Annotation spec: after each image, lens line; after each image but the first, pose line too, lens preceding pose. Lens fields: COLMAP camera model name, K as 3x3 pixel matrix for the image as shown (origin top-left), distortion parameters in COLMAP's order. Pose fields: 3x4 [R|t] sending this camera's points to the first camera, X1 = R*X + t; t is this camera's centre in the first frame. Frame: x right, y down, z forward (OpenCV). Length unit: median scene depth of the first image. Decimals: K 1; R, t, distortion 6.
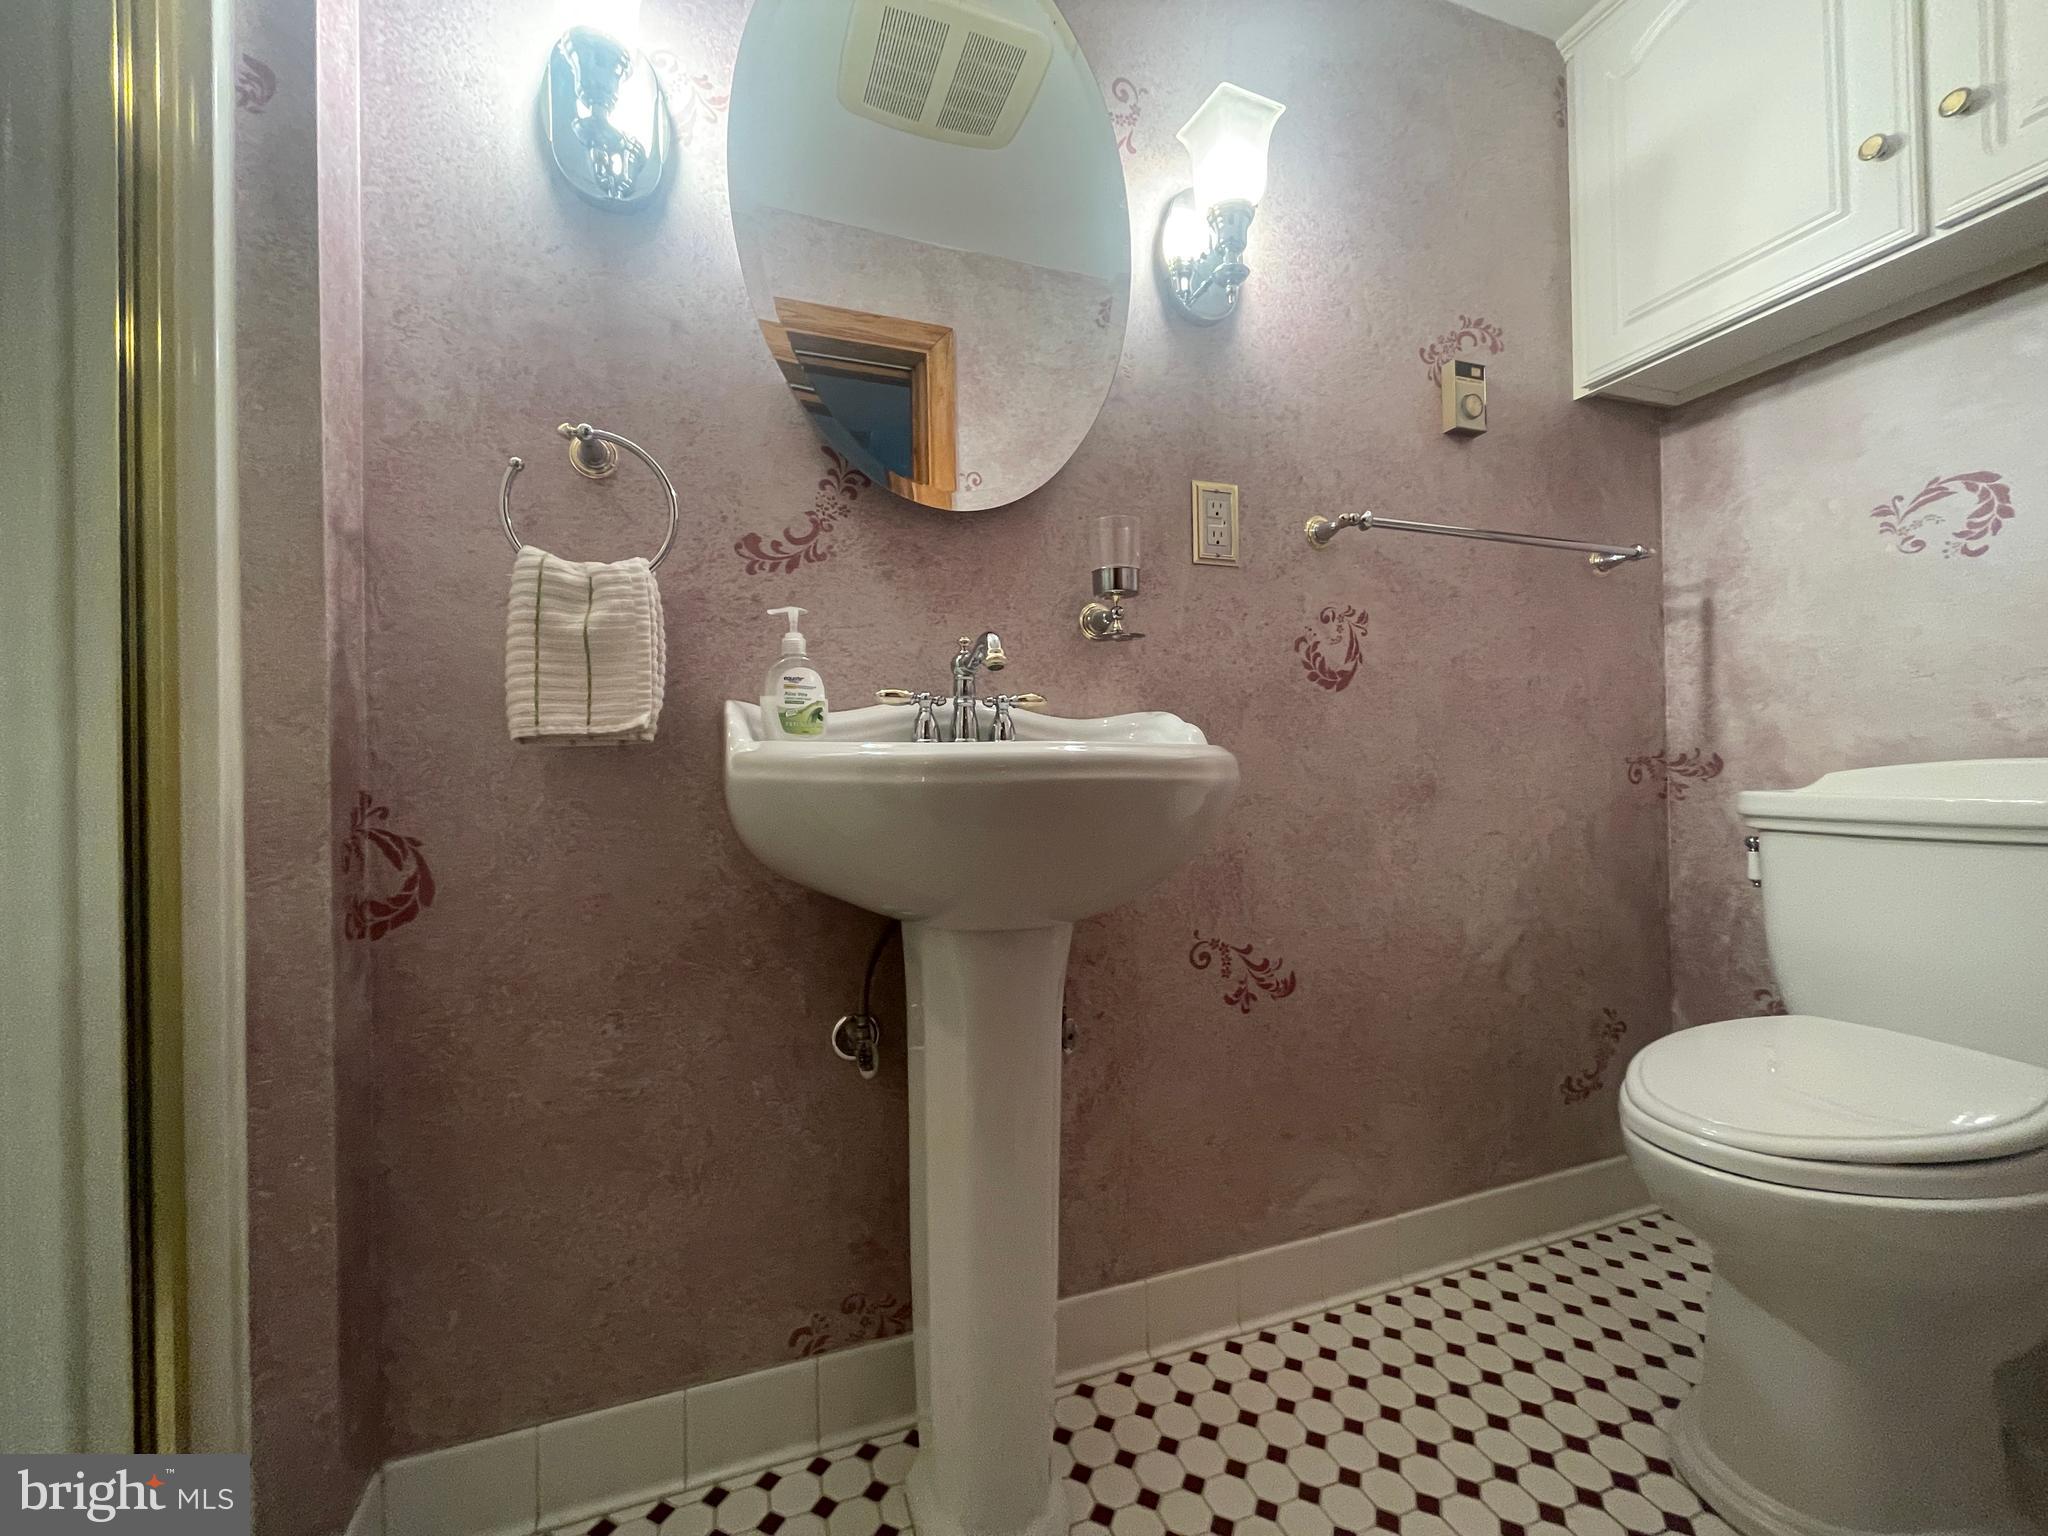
lens RADIAL K [[824.6, 0, 1024.0], [0, 824.6, 768.0], [0, 0, 1]] dist [0.003223, -0.000397]
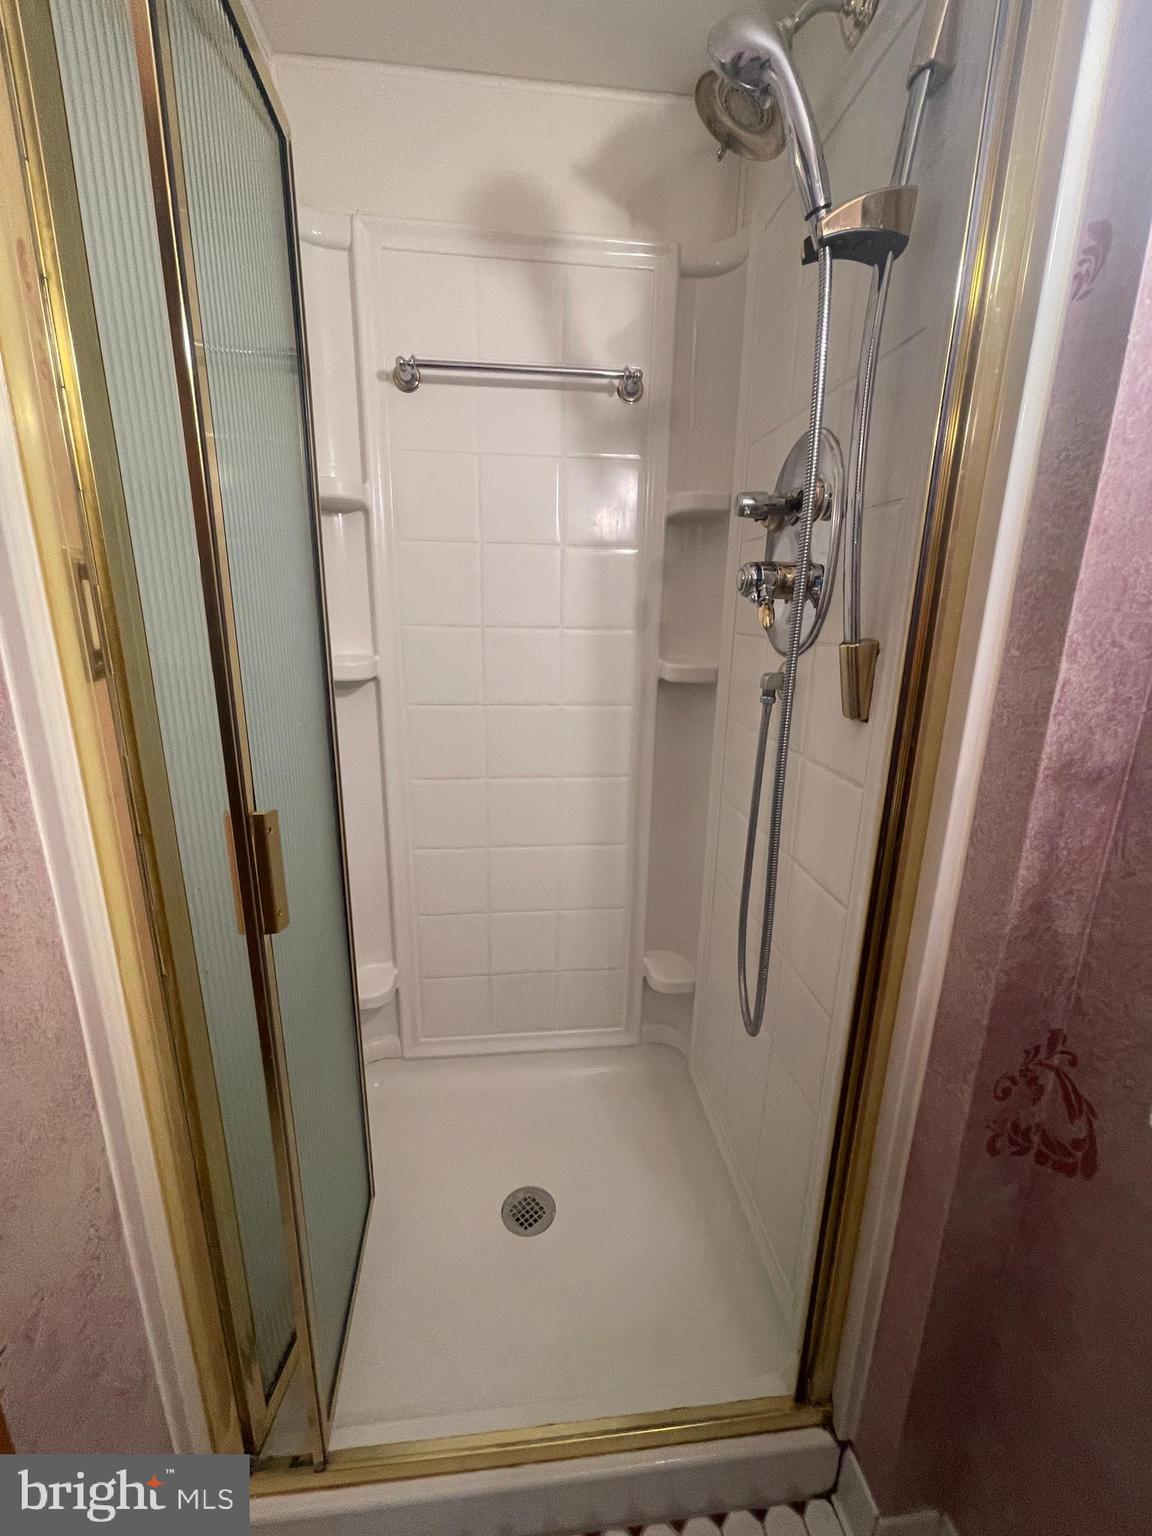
lens RADIAL K [[618.5, 0, 576.0], [0, 618.5, 768.0], [0, 0, 1]] dist [0.003223, -0.000397]
pose [[-0.236421, 0.257054, -0.937032, -0.083705], [-0.007487, 0.963860, 0.266303, -0.439722], [0.971622, 0.069975, -0.225952, 0.599515]]
